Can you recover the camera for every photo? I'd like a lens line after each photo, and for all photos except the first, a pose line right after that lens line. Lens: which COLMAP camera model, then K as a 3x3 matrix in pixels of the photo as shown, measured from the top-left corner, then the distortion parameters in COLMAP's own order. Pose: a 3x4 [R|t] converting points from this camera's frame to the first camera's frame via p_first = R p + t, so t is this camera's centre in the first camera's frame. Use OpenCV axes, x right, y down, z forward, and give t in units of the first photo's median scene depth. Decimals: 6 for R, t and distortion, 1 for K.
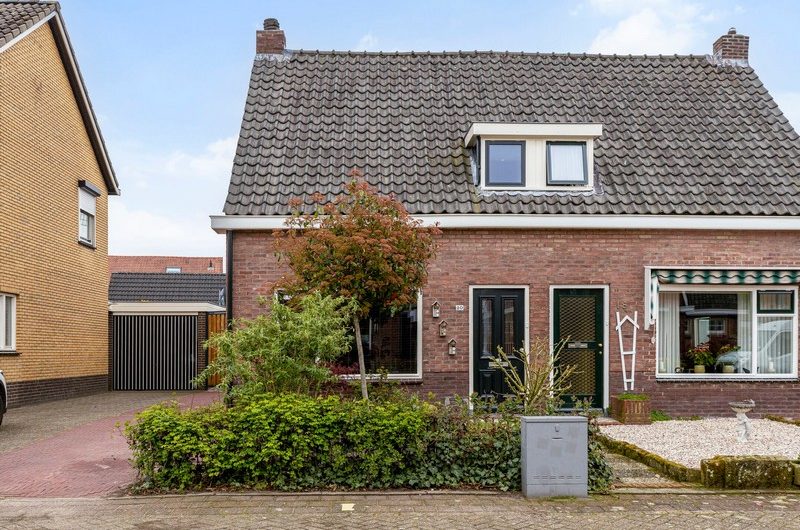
lens RADIAL K [[755.2, 0, 382.2], [0, 755.2, 356.1], [0, 0, 1]] dist [0.002935, -0.007569]
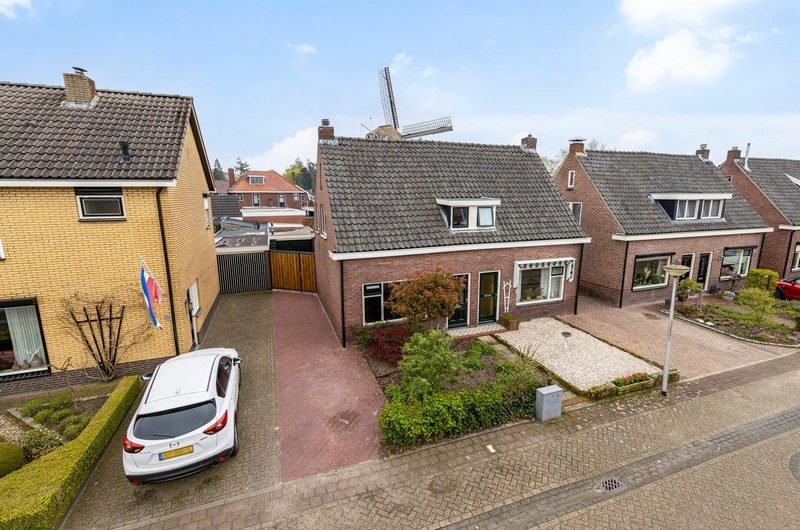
lens RADIAL K [[361.9, 0, 400.0], [0, 361.9, 265.0], [0, 0, 1]] dist [0.002468, -0.000147]
pose [[0.948699, -0.067218, 0.308954, -0.341560], [0.009417, 0.982714, 0.184889, -0.318857], [-0.316041, -0.172495, 0.932933, 0.053118]]
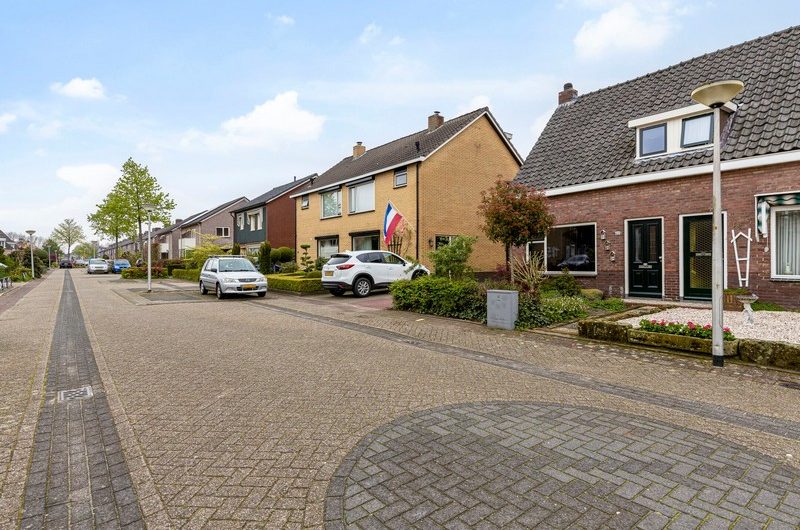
lens RADIAL K [[419.9, 0, 403.0], [0, 419.9, 262.8], [0, 0, 1]] dist [-0.000805, -0.000072]
pose [[0.598592, 0.002477, -0.801050, 0.562665], [-0.000787, 0.999997, 0.002504, 0.000891], [0.801054, -0.000869, 0.598592, 0.050398]]
